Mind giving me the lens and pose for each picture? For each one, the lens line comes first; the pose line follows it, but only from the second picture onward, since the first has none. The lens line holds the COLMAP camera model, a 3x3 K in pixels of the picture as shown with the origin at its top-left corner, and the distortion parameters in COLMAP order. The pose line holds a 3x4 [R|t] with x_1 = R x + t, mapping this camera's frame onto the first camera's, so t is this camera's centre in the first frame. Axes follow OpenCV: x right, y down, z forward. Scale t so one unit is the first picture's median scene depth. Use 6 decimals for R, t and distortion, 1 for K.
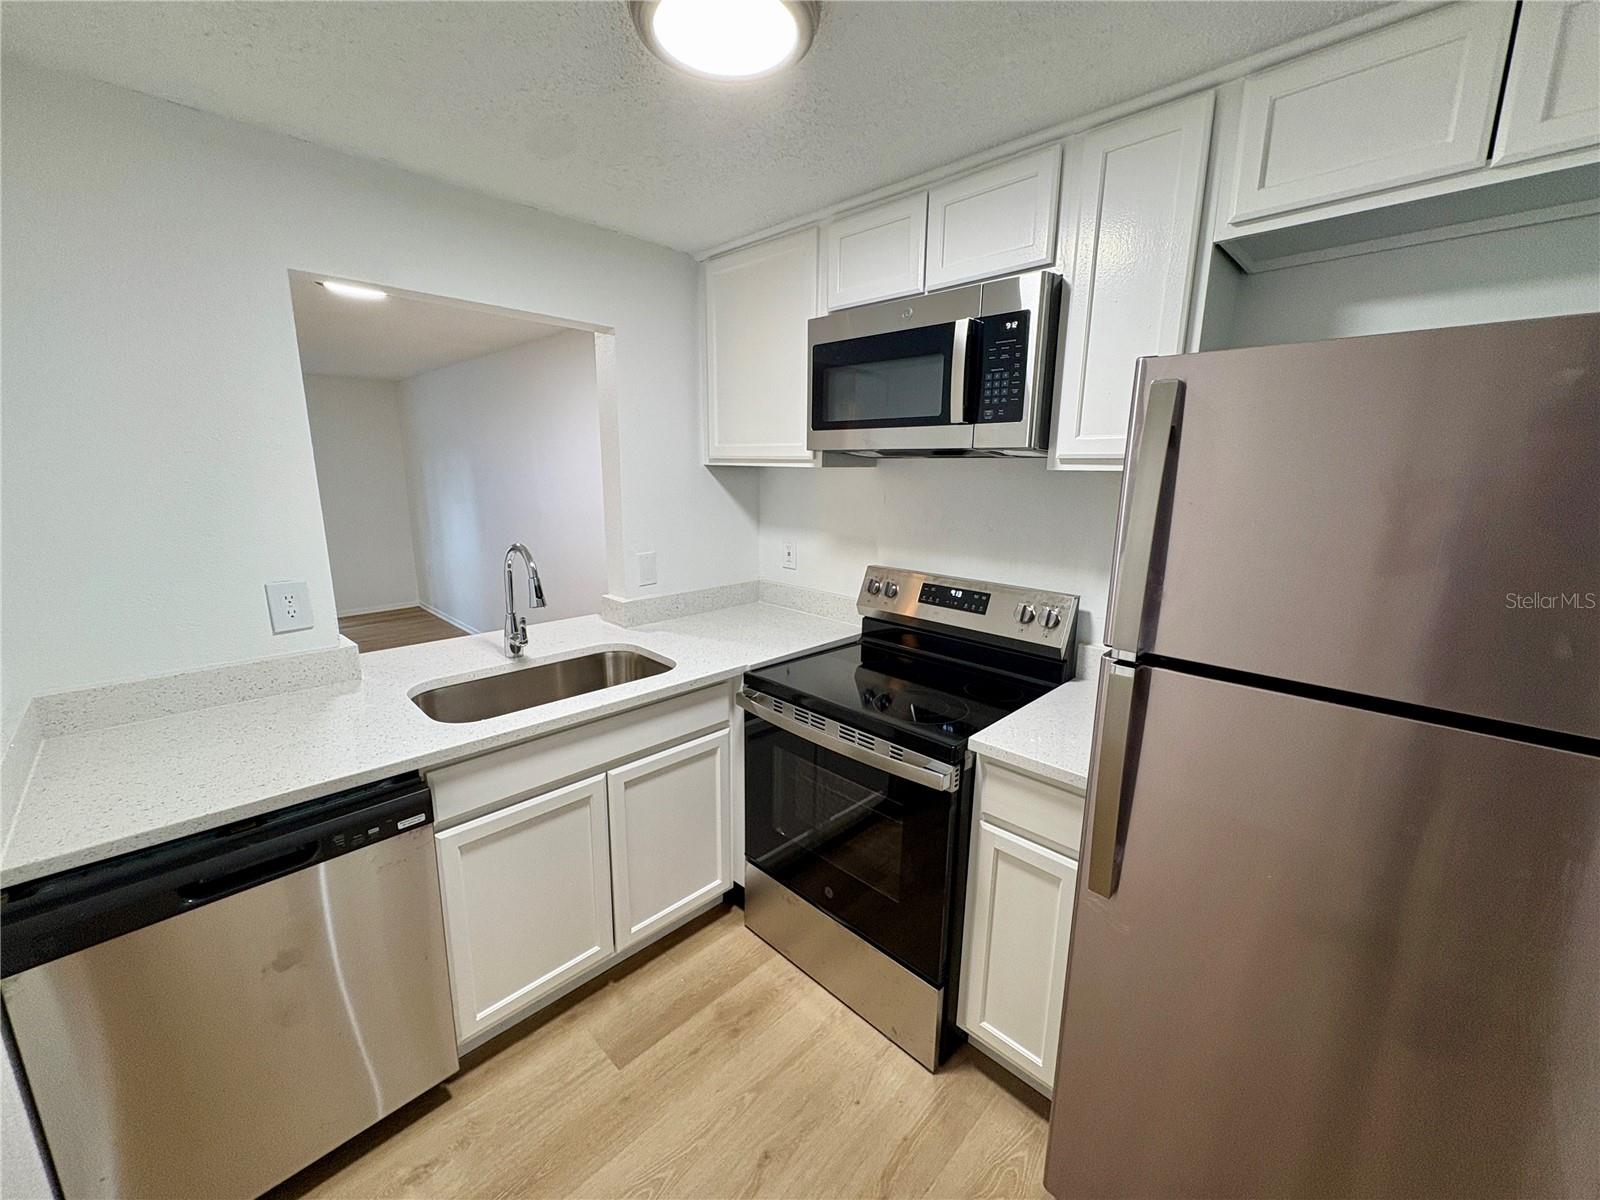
lens RADIAL K [[632.4, 0, 798.6], [0, 632.4, 598.2], [0, 0, 1]] dist [-0.001547, -0.000396]
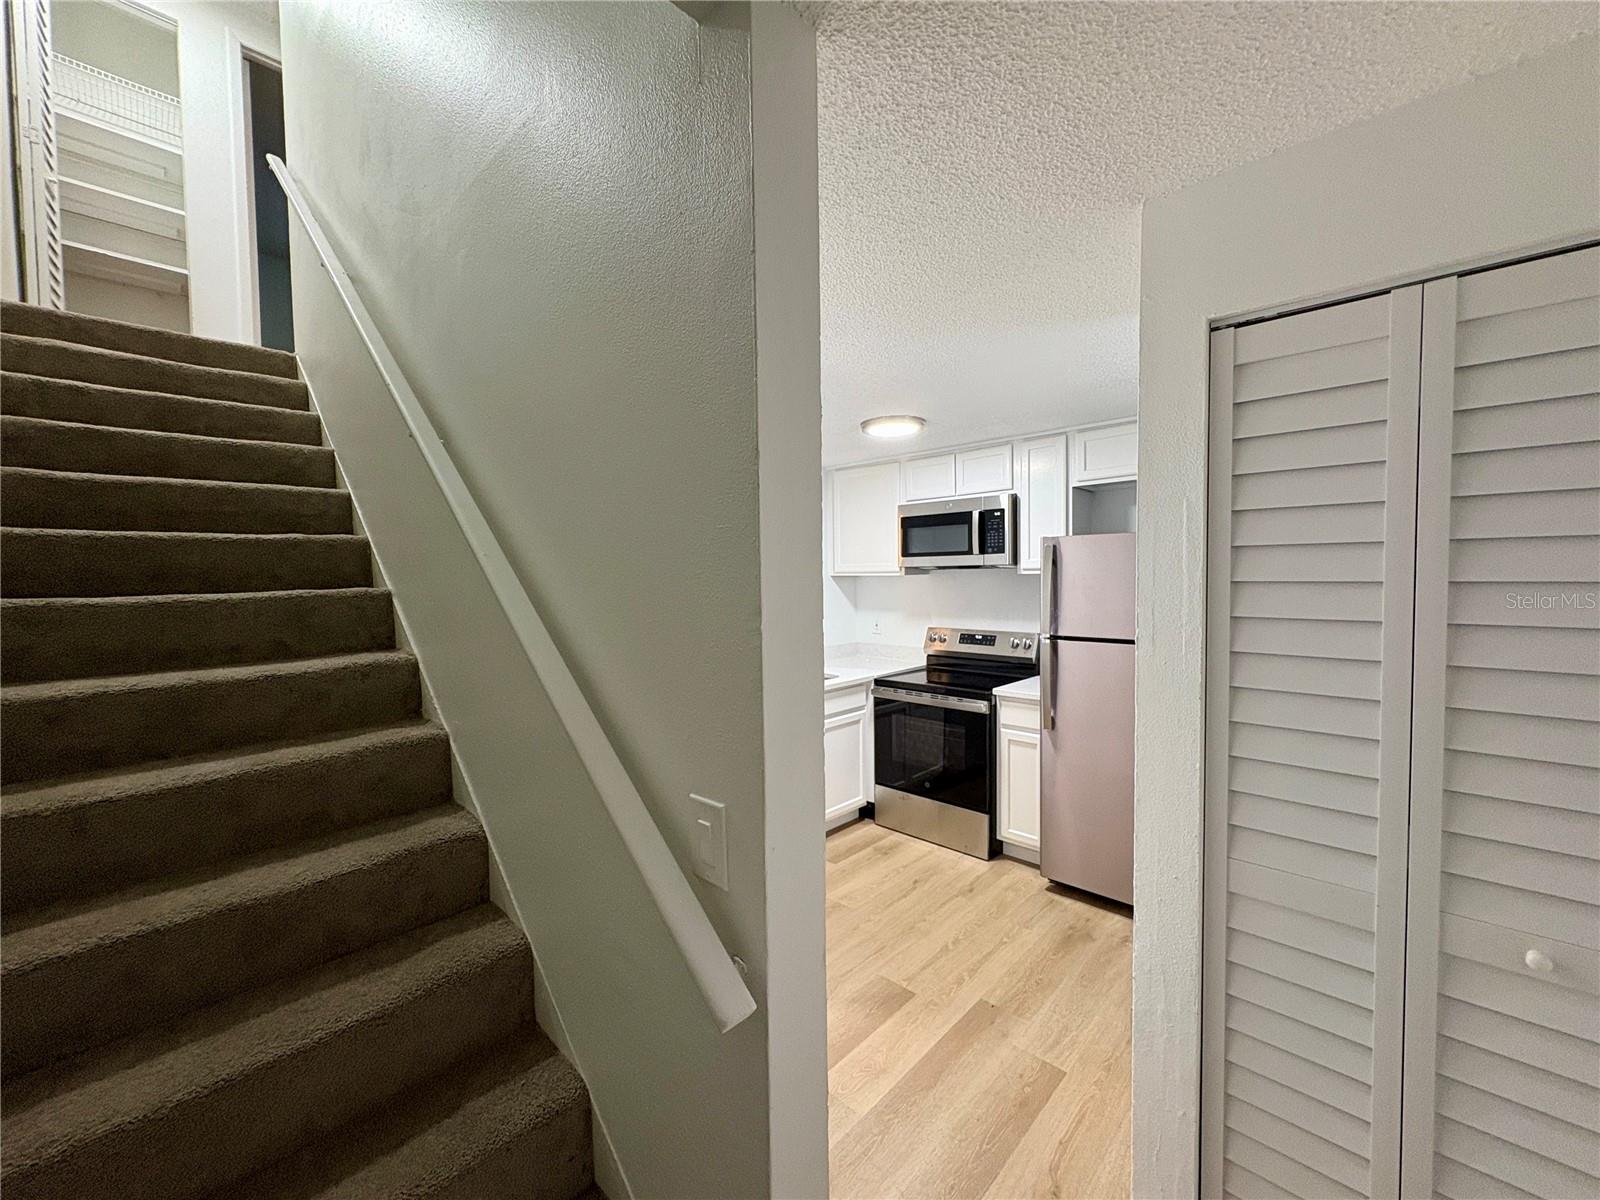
lens RADIAL K [[632.4, 0, 800.3], [0, 632.4, 599.3], [0, 0, 1]] dist [-0.001547, -0.000396]
pose [[0.999660, -0.022708, 0.012819, -0.394564], [0.024562, 0.985064, -0.170428, 0.241025], [-0.008758, 0.170685, 0.985287, -1.146376]]
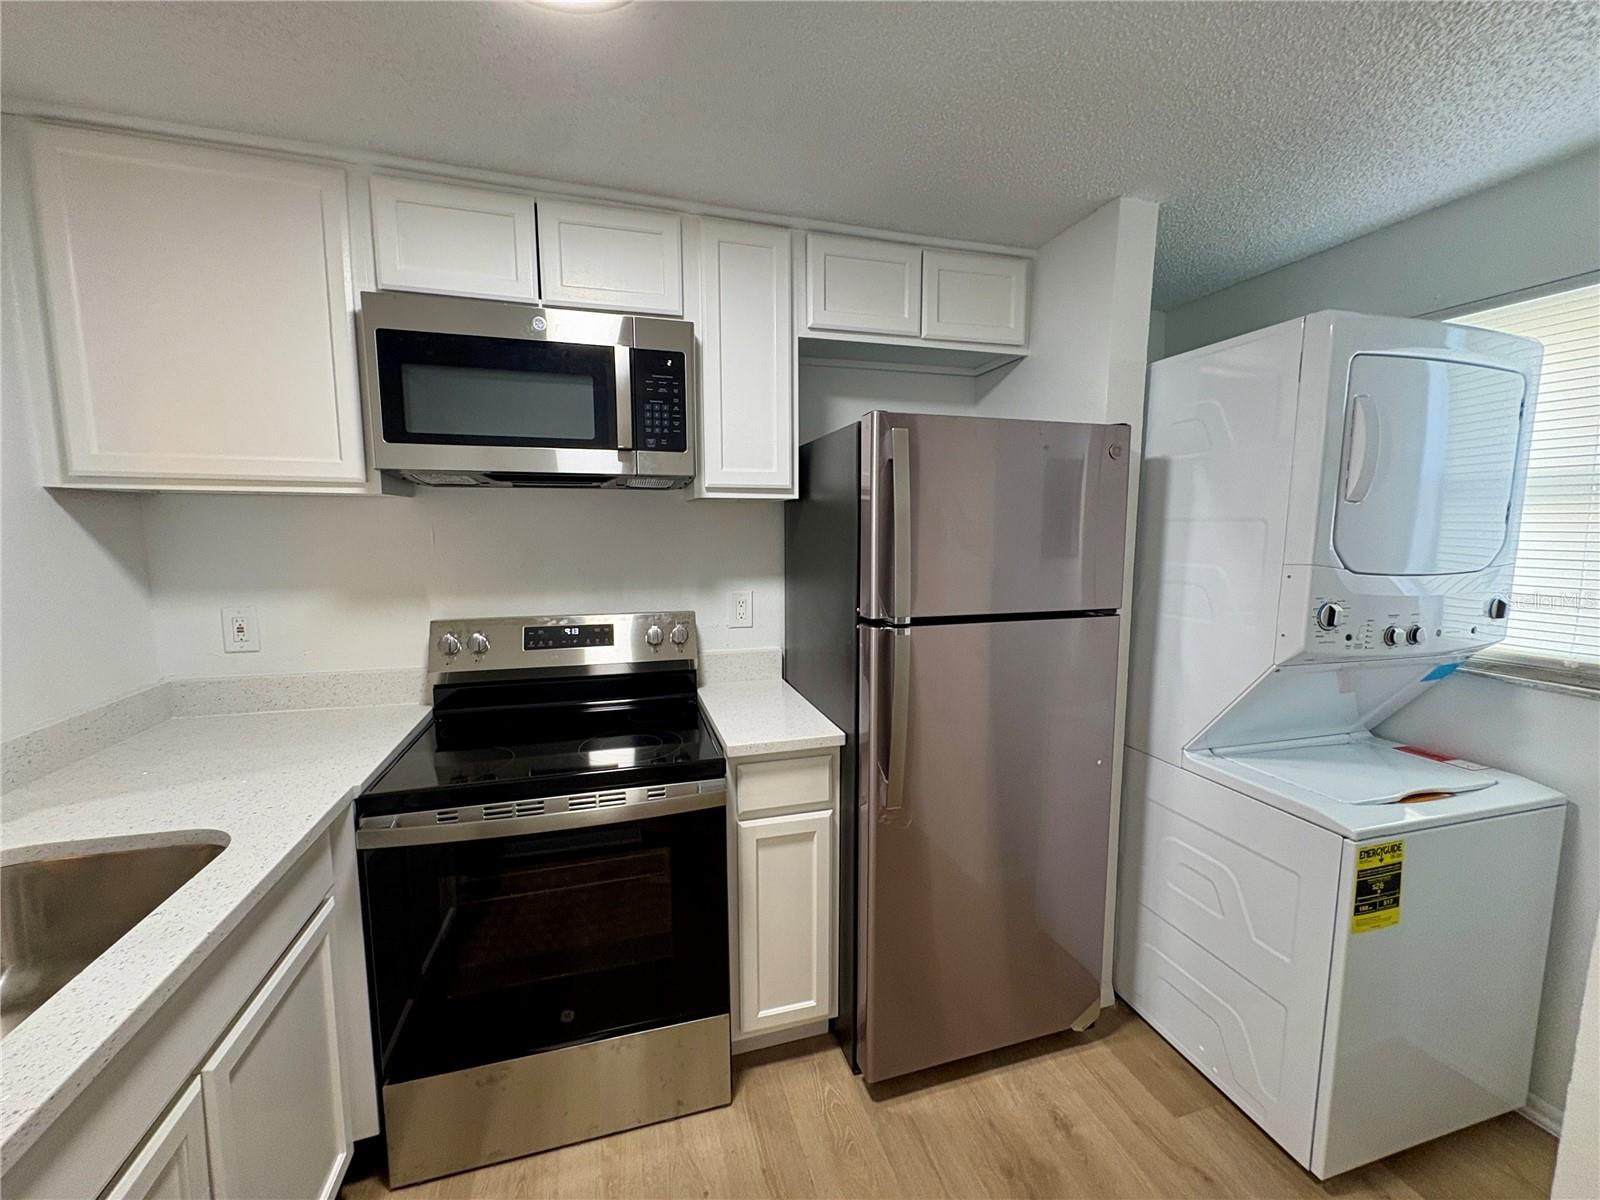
lens RADIAL K [[632.4, 0, 787.2], [0, 632.4, 601.5], [0, 0, 1]] dist [-0.001547, -0.000396]
pose [[0.480726, -0.110312, 0.869905, -0.496407], [0.183840, 0.982687, 0.023020, -0.017173], [-0.857383, 0.148857, 0.492682, 0.320420]]
